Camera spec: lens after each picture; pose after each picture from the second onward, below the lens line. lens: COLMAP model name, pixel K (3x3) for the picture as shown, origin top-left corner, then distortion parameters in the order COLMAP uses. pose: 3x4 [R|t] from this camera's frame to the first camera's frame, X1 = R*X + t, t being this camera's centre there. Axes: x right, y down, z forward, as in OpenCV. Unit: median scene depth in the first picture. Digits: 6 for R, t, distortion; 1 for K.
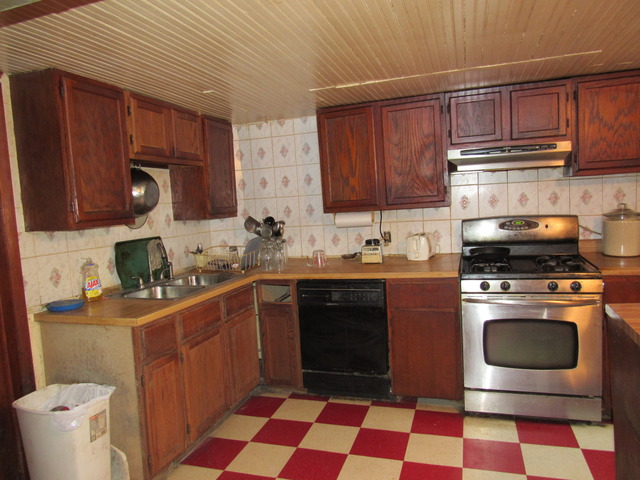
lens RADIAL K [[457.3, 0, 320.0], [0, 457.3, 240.0], [0, 0, 1]] dist [-0.024179, 0.004762]
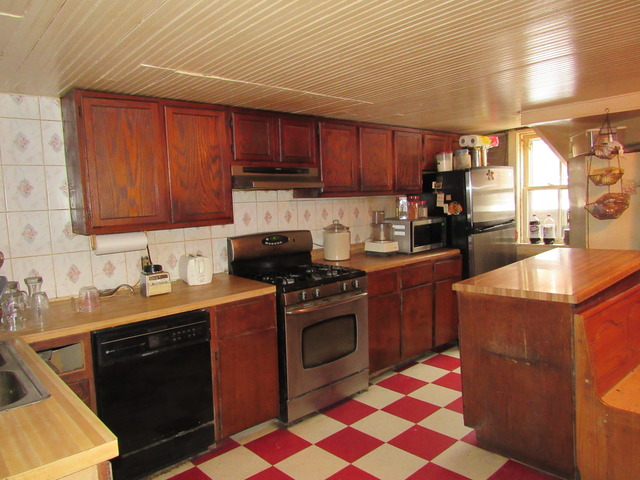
lens RADIAL K [[457.3, 0, 320.0], [0, 457.3, 240.0], [0, 0, 1]] dist [-0.024179, 0.004762]
pose [[0.493970, -0.033506, 0.868833, -0.465359], [0.091485, 0.995713, -0.013614, -0.008758], [-0.864653, 0.086210, 0.494917, 0.362512]]
